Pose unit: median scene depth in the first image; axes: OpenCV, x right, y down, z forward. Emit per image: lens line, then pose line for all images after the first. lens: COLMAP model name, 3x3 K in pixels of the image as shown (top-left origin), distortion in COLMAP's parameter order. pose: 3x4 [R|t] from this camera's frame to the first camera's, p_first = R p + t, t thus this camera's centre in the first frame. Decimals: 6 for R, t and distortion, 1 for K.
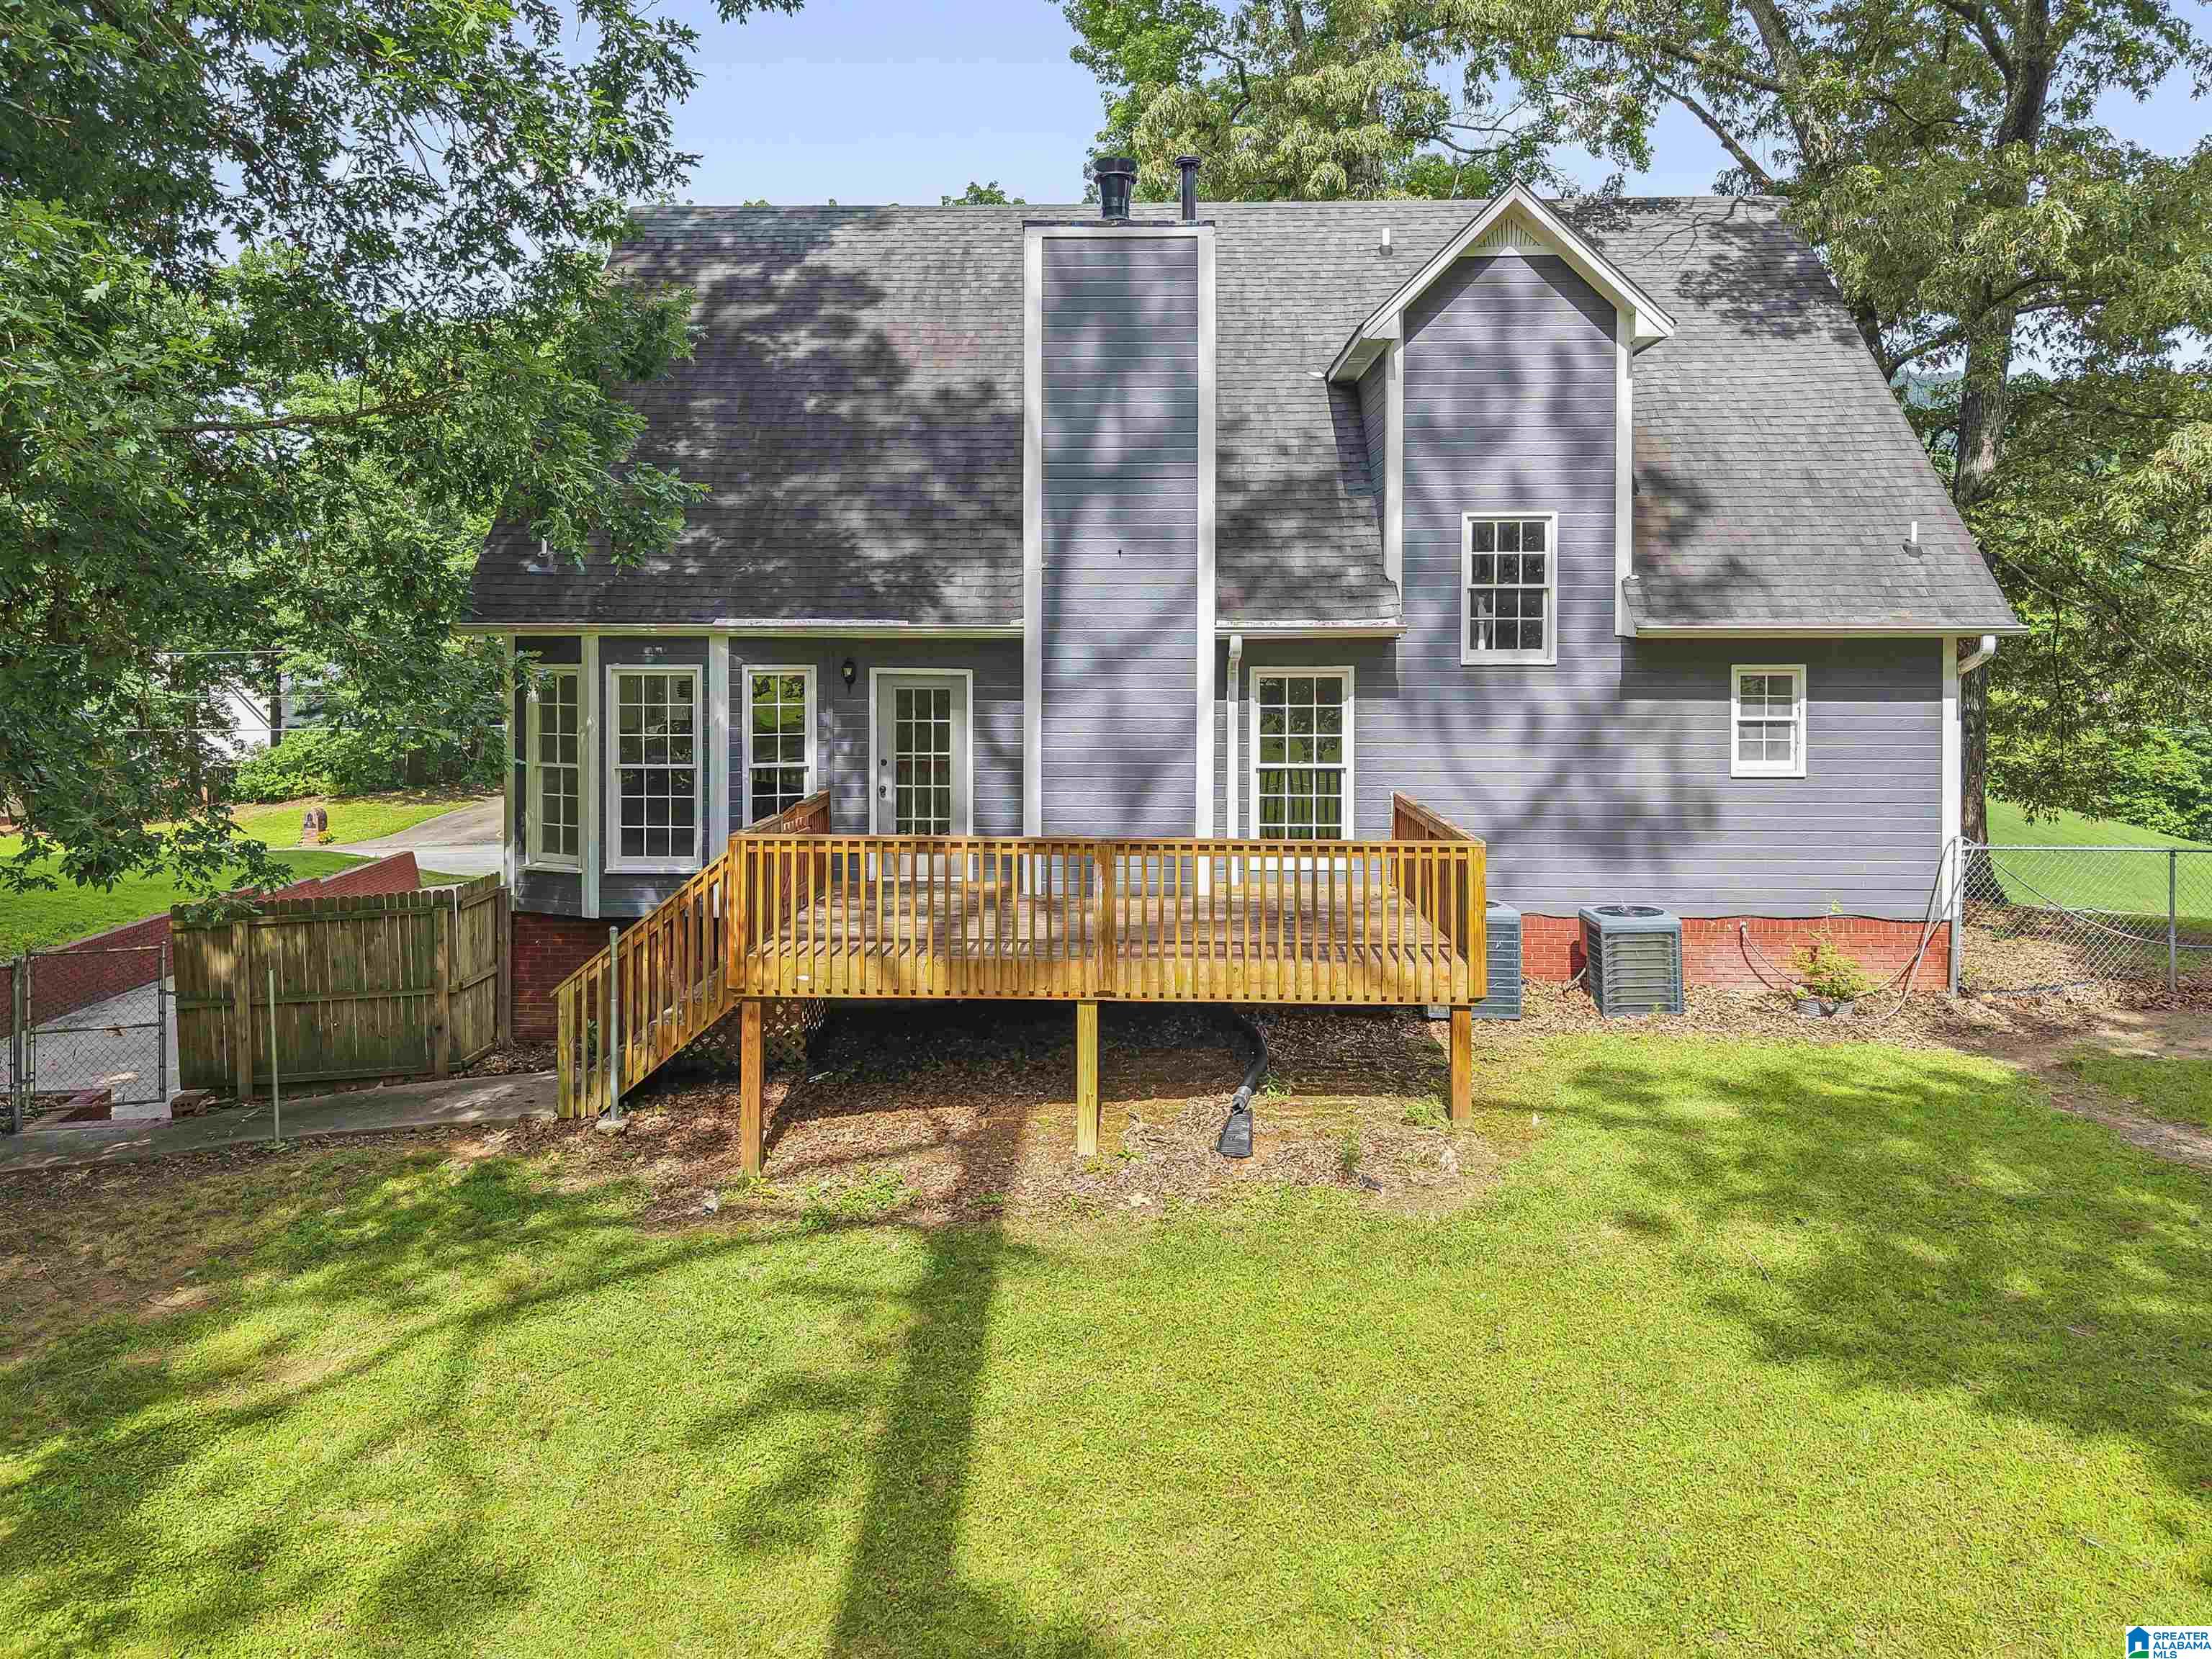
lens RADIAL K [[1522.9, 0, 1143.2], [0, 1522.9, 800.7], [0, 0, 1]] dist [-0.005375, 0.010942]
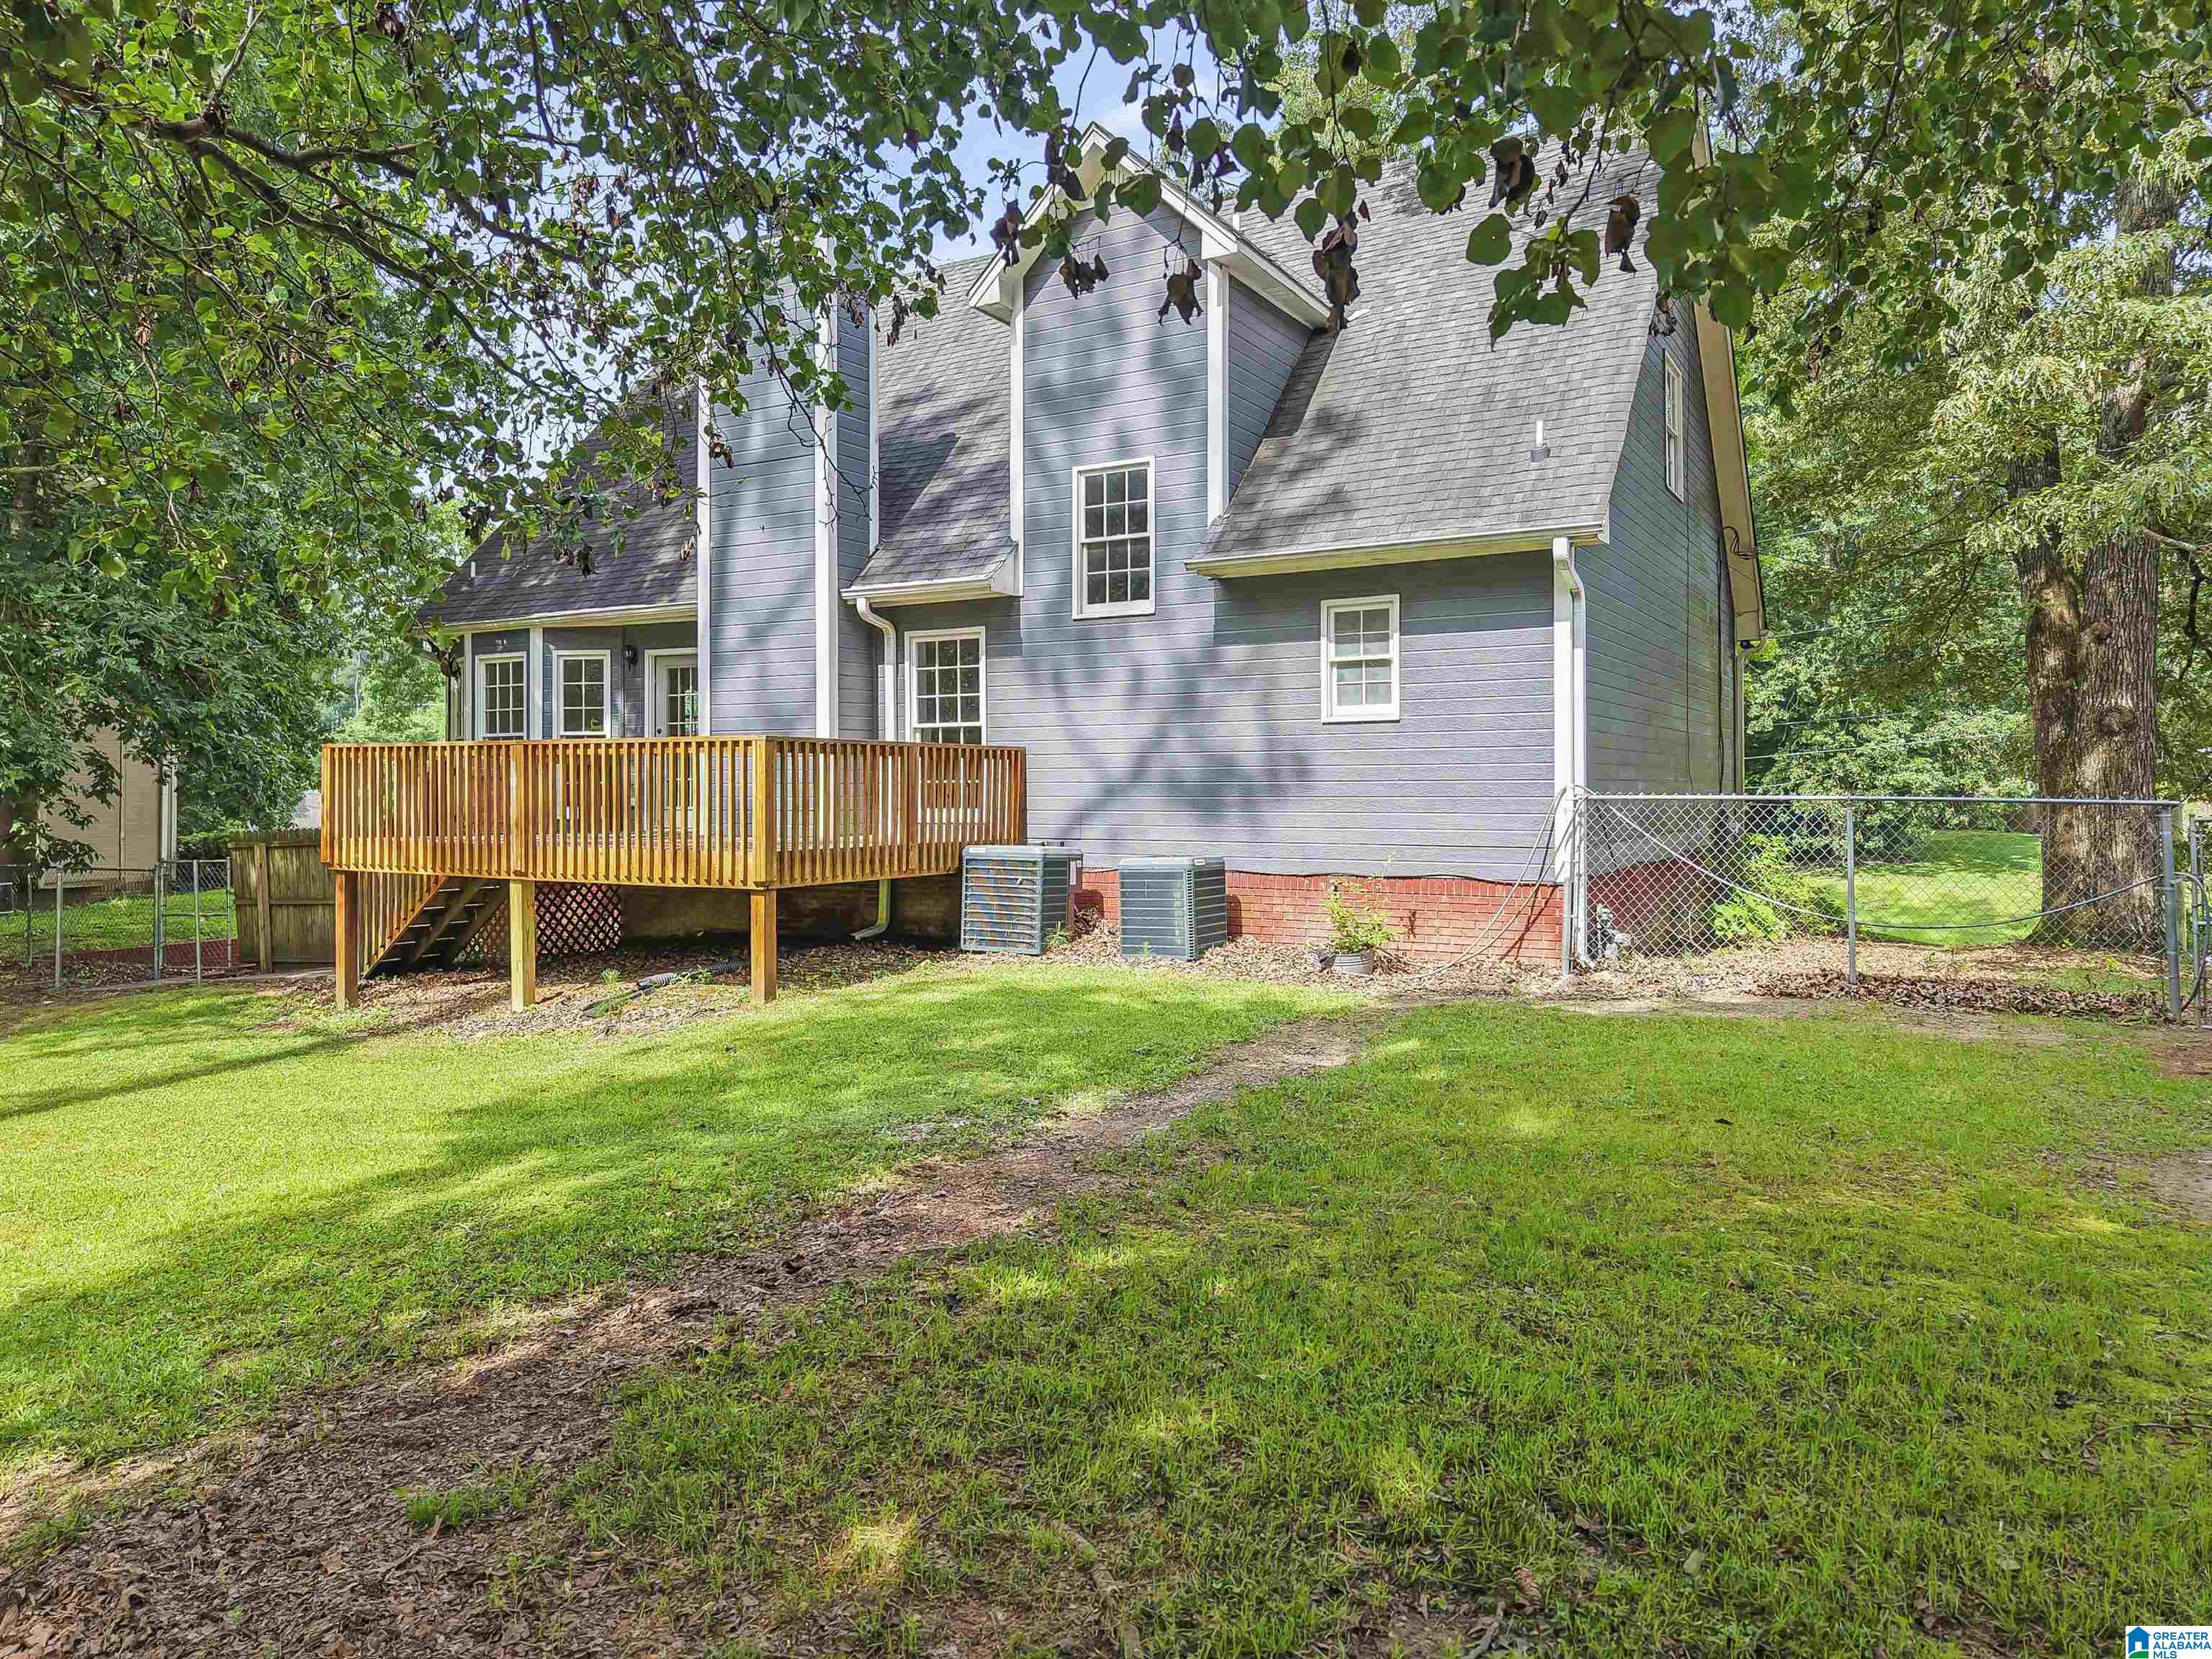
lens RADIAL K [[1490.4, 0, 1106.0], [0, 1490.4, 829.5], [0, 0, 1]] dist [0.008006, -0.005684]
pose [[0.873070, 0.009365, -0.487505, 0.726109], [-0.043635, 0.997305, -0.058986, 0.108905], [0.485639, 0.072771, 0.871125, 0.168155]]
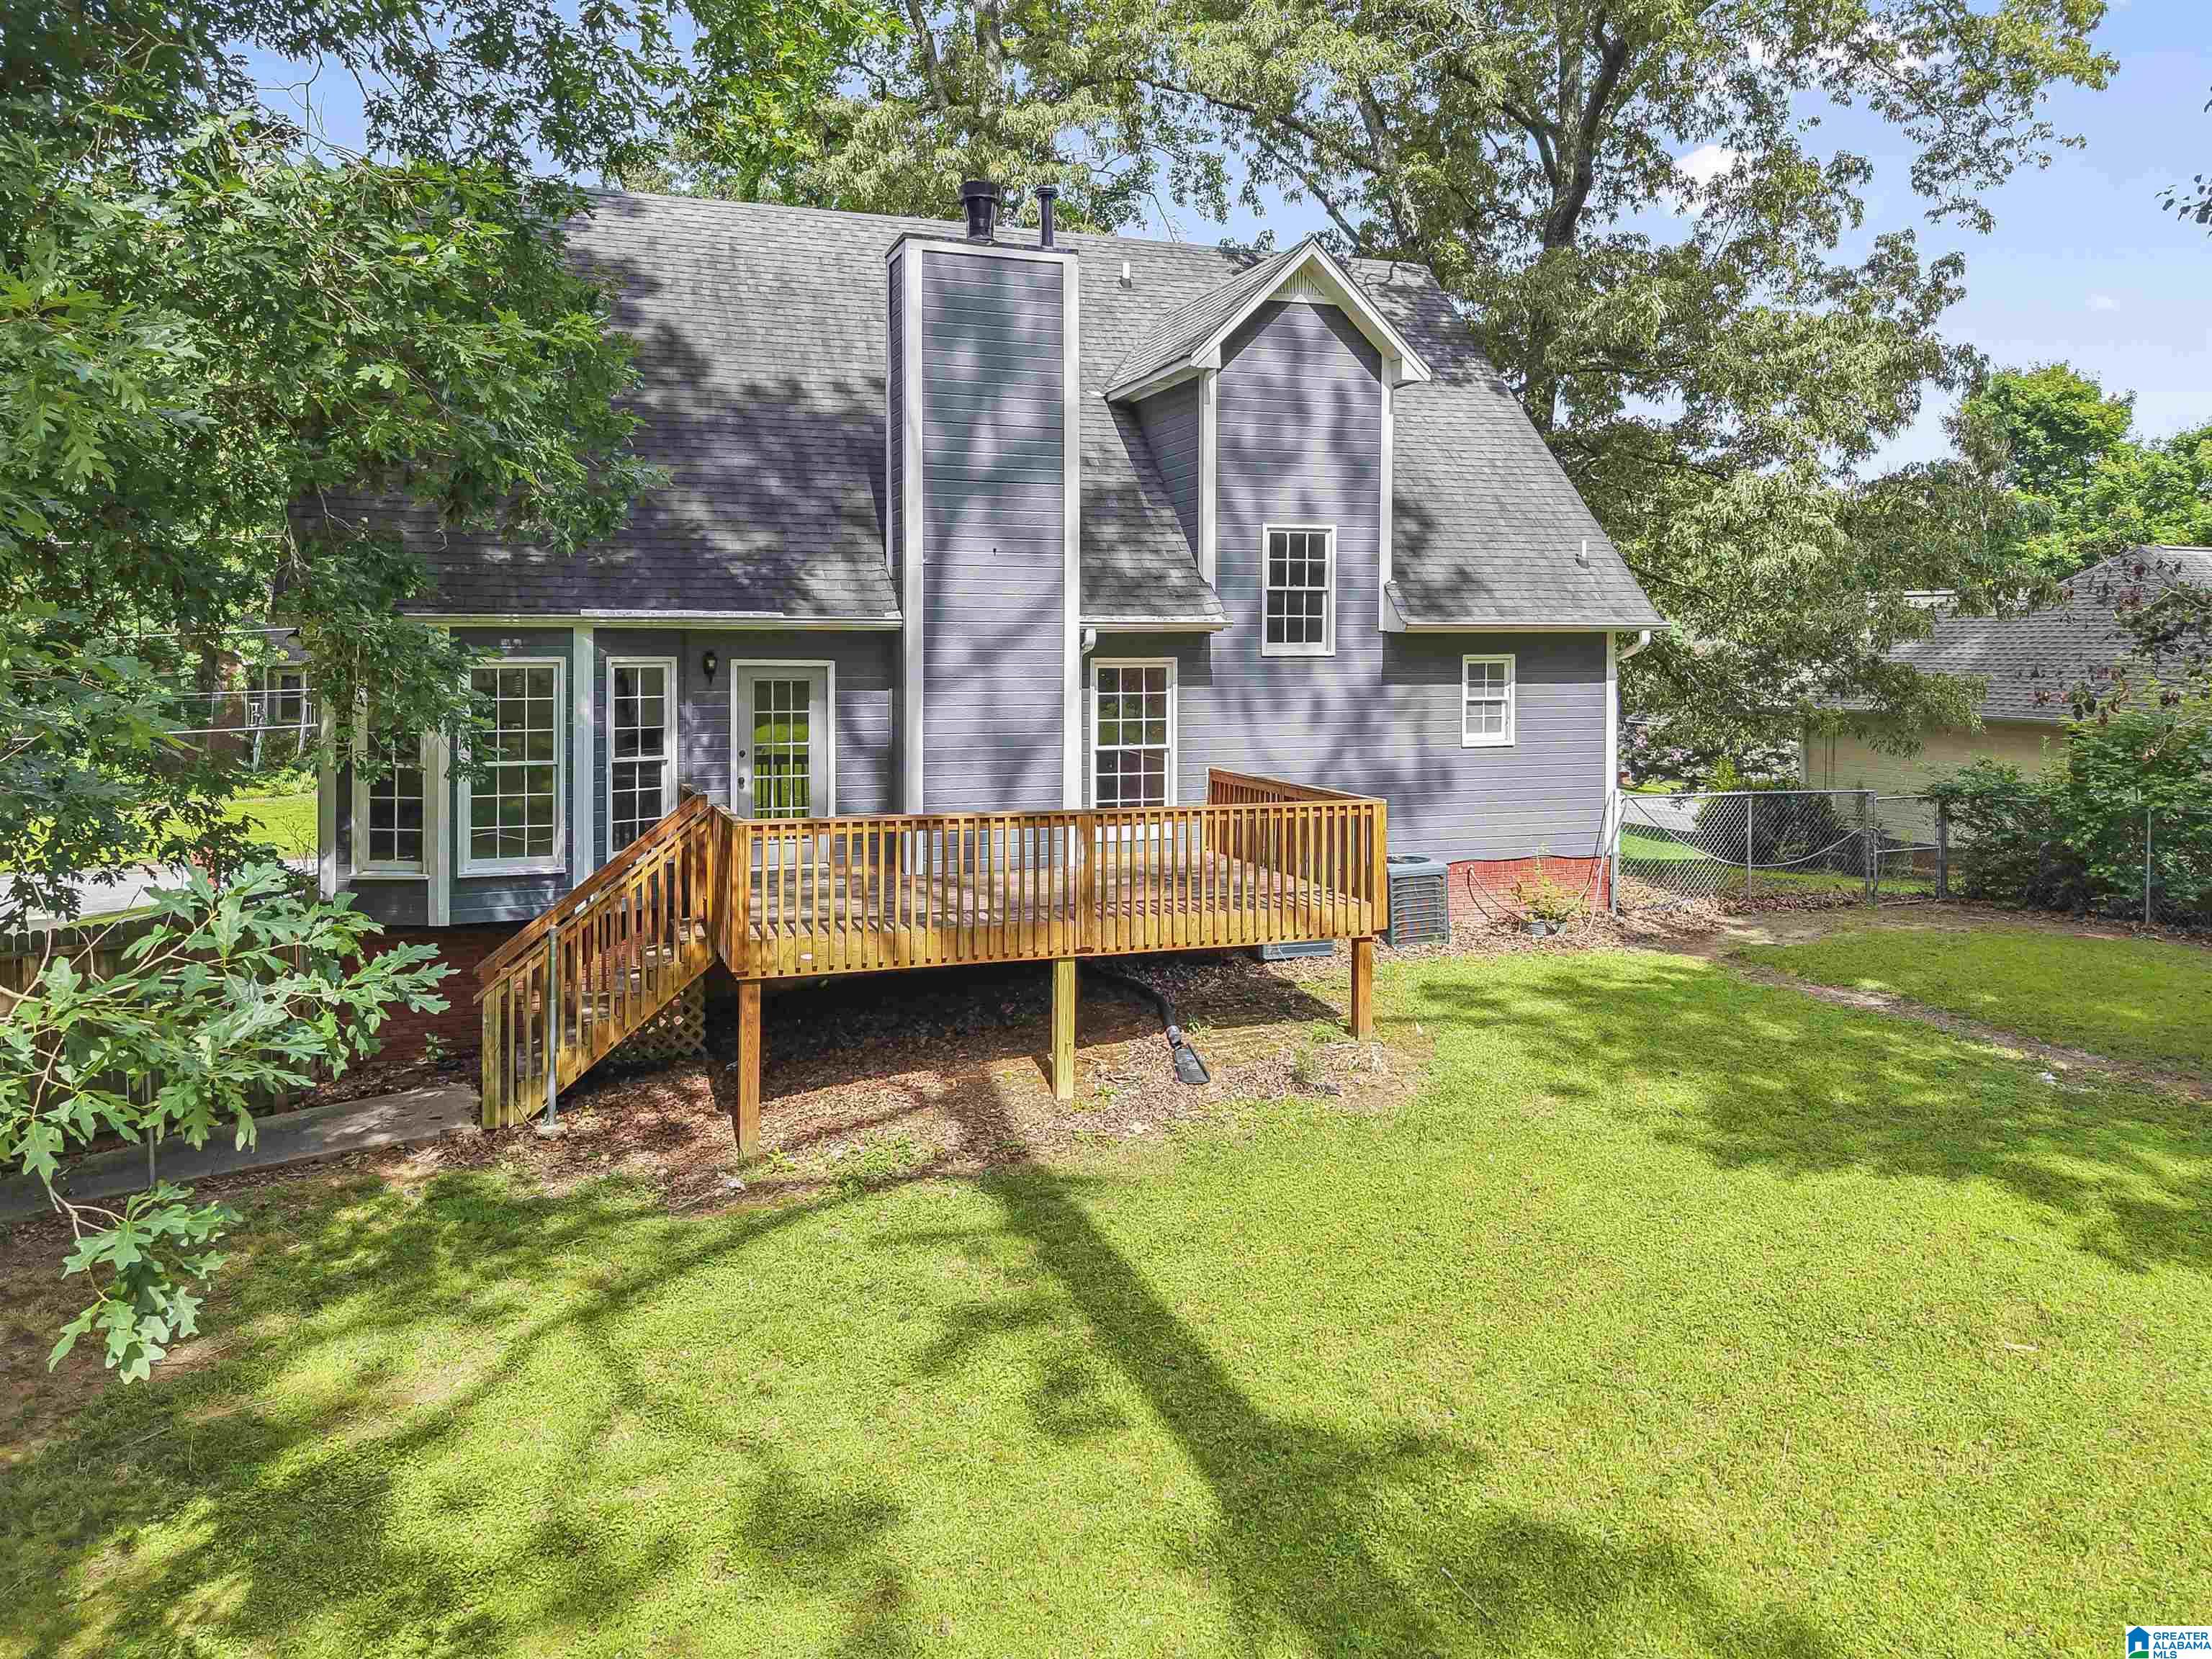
lens RADIAL K [[1490.4, 0, 1106.0], [0, 1490.4, 829.5], [0, 0, 1]] dist [0.008006, -0.005684]
pose [[0.933386, -0.044240, 0.356138, -0.318179], [0.037895, 0.998975, 0.024777, 0.010106], [-0.356869, -0.009631, 0.934105, -0.016158]]
